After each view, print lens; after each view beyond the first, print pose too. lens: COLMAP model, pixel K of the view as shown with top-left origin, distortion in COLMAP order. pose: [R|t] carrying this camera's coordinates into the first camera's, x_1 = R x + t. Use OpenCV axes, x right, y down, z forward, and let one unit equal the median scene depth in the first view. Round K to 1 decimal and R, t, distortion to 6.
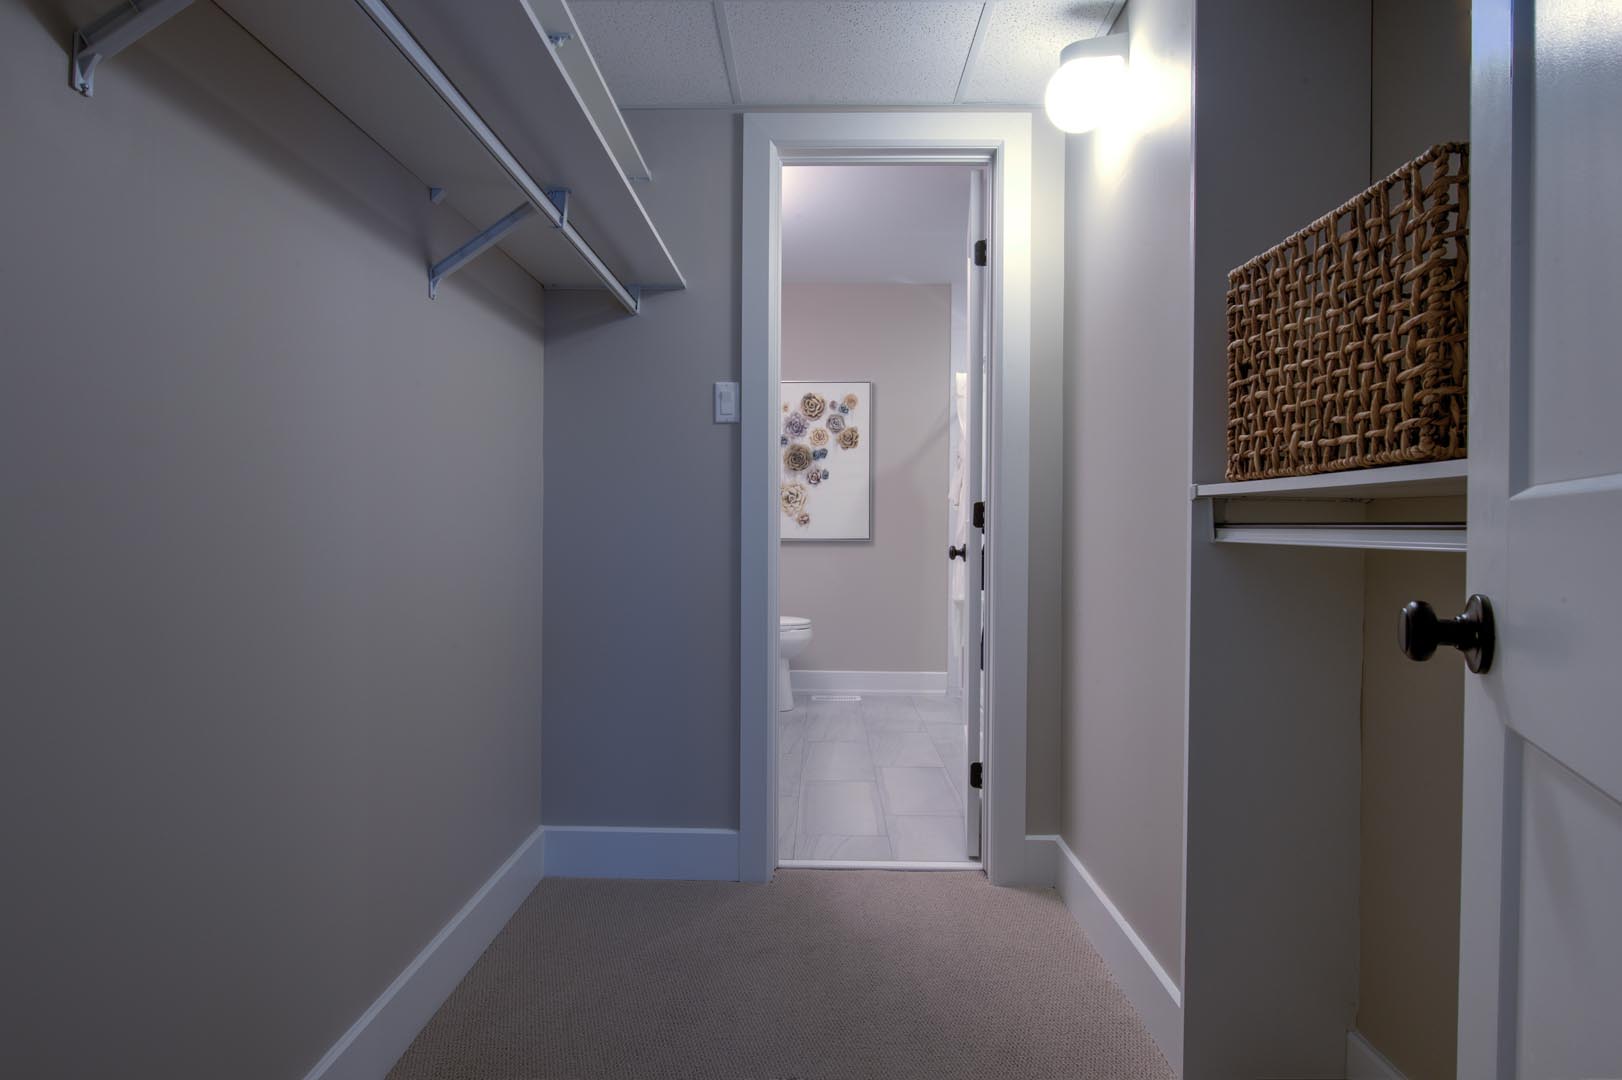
lens RADIAL K [[887.0, 0, 811.4], [0, 887.0, 539.4], [0, 0, 1]] dist [0.000445, 0.000004]
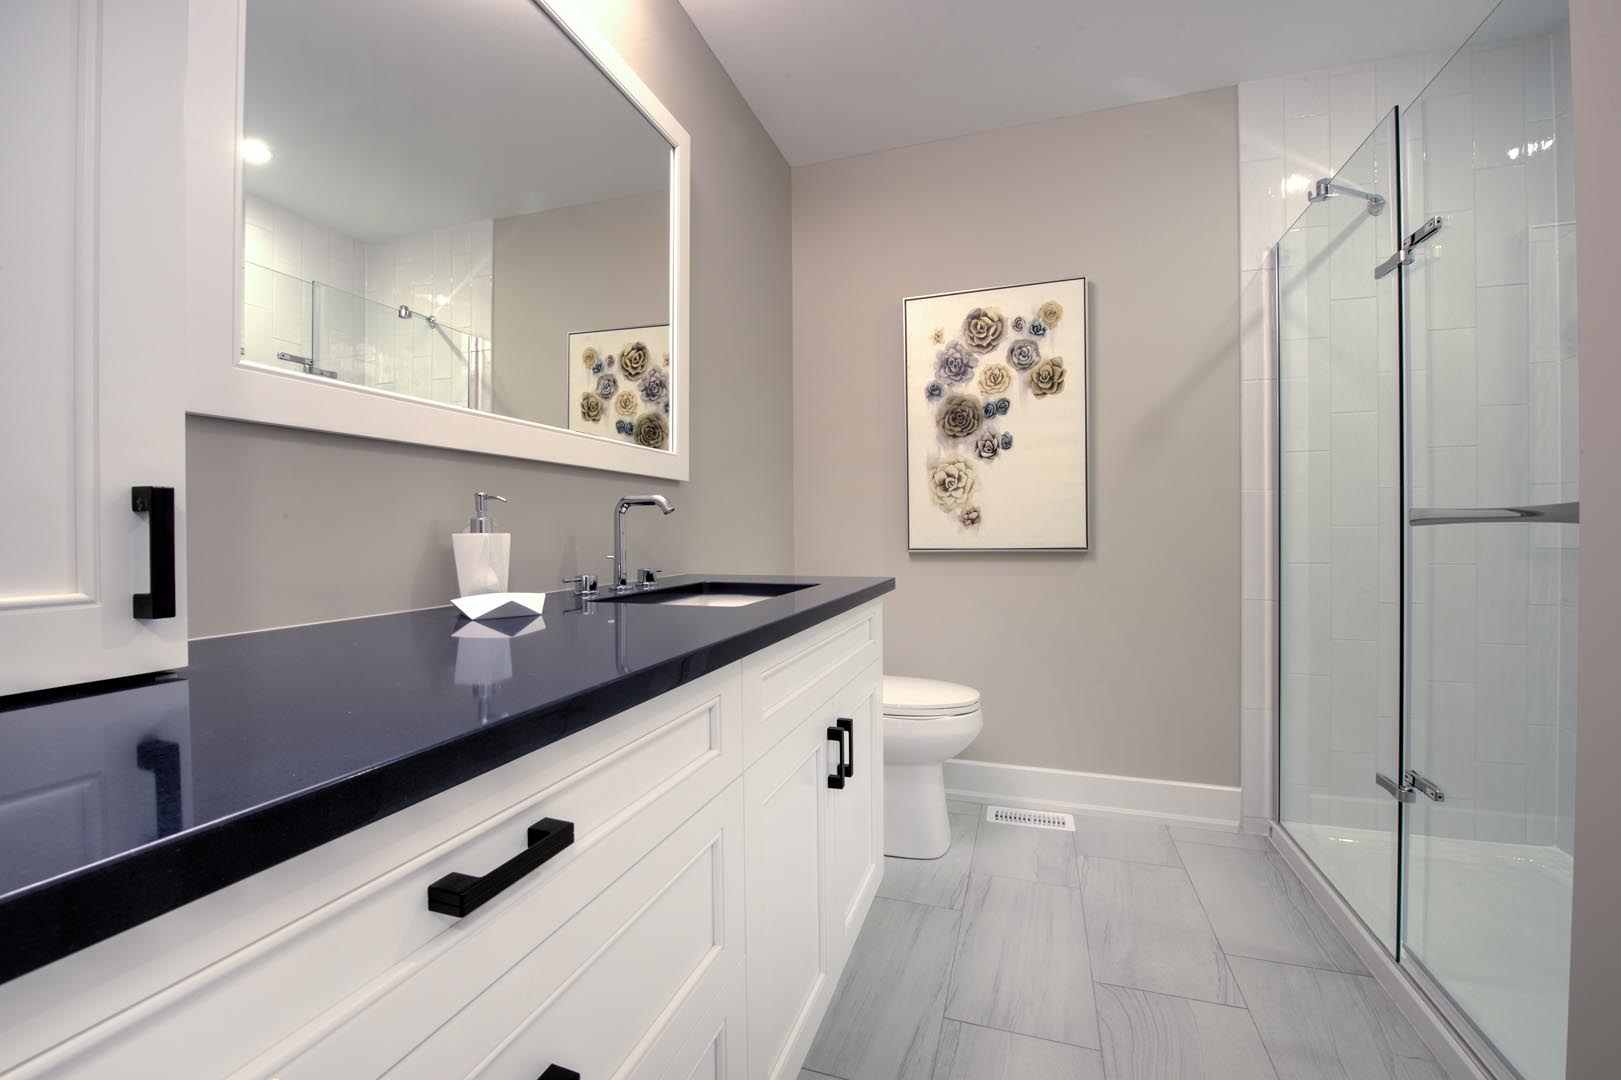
lens RADIAL K [[677.6, 0, 803.8], [0, 677.6, 532.1], [0, 0, 1]] dist [-0.012201, -0.000183]
pose [[0.952445, -0.012689, -0.304448, 0.023682], [0.011158, 0.999915, -0.006767, -0.010454], [0.304508, 0.003048, 0.952505, 0.523256]]
